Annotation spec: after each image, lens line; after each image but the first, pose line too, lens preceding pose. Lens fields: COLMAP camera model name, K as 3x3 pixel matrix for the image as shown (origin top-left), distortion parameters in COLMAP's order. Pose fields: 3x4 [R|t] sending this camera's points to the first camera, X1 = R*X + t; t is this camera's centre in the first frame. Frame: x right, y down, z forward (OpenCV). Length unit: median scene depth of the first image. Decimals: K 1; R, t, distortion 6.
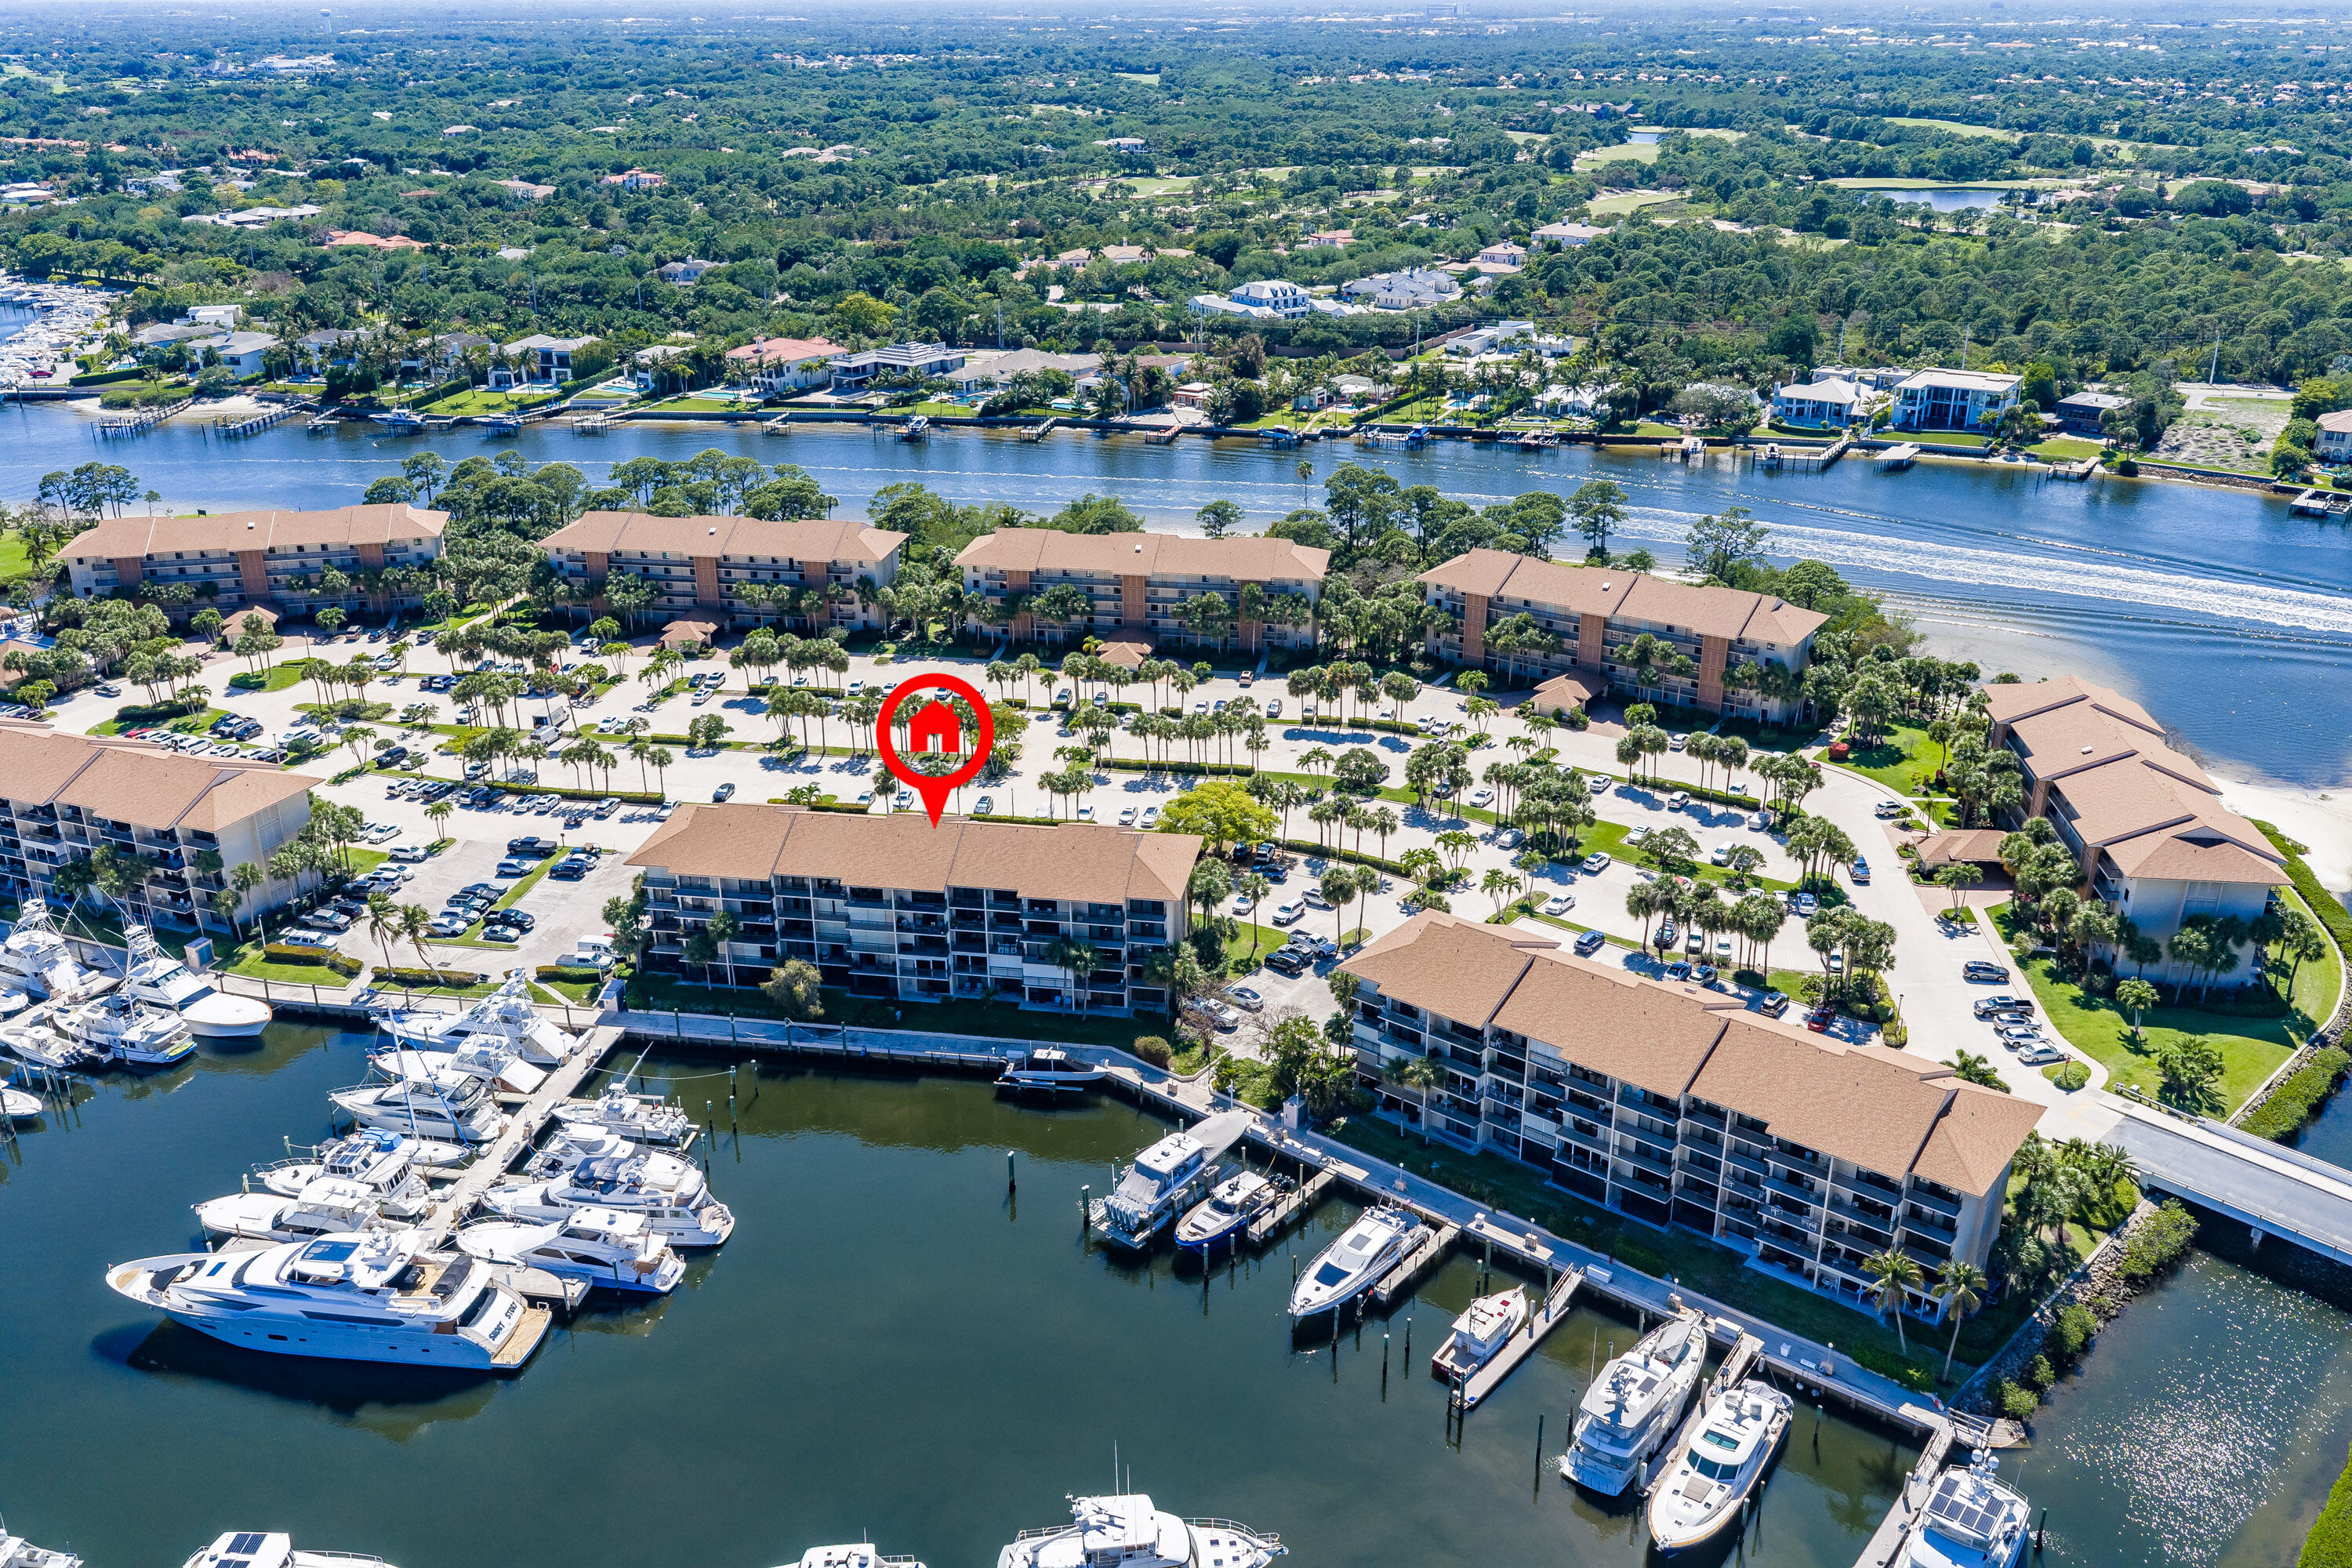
lens RADIAL K [[1943.9, 0, 1178.0], [0, 1943.9, 775.6], [0, 0, 1]] dist [0.020682, -0.033330]
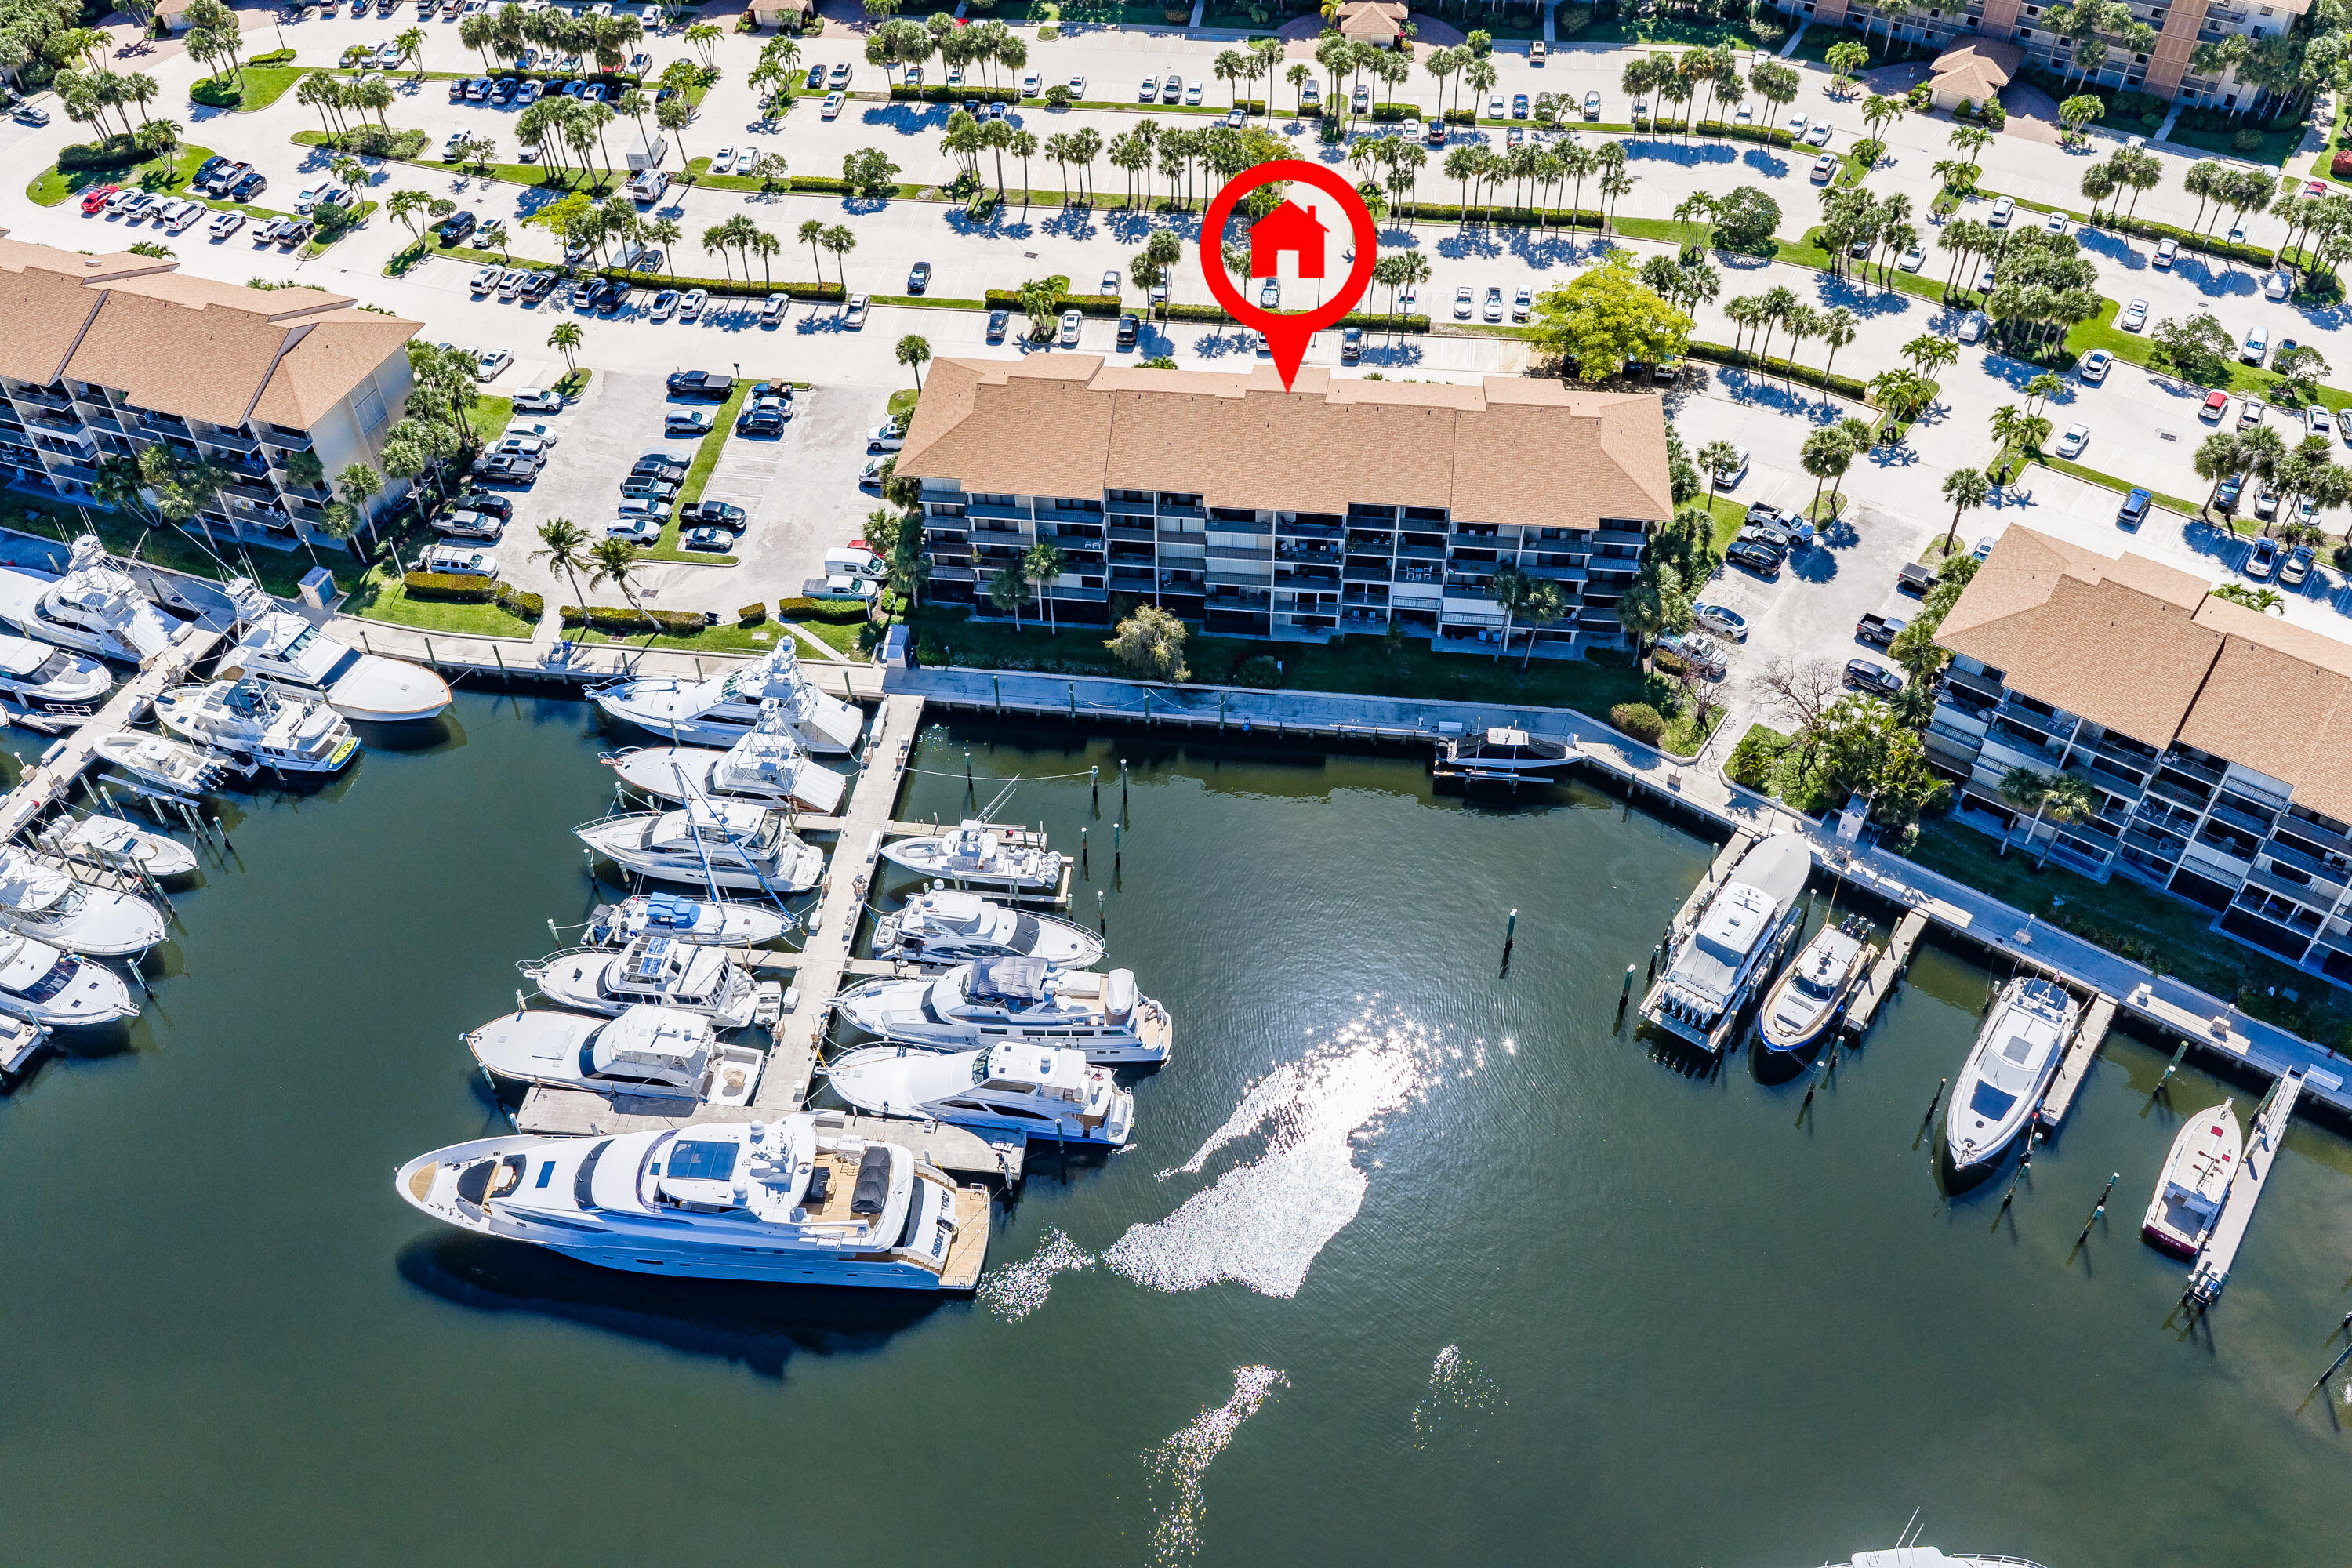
lens RADIAL K [[1943.9, 0, 1185.1], [0, 1943.9, 764.7], [0, 0, 1]] dist [0.020682, -0.033330]
pose [[0.998516, -0.042728, 0.033765, -0.192751], [0.026077, 0.919447, 0.392349, -0.132173], [-0.047809, -0.390886, 0.919197, 0.260485]]
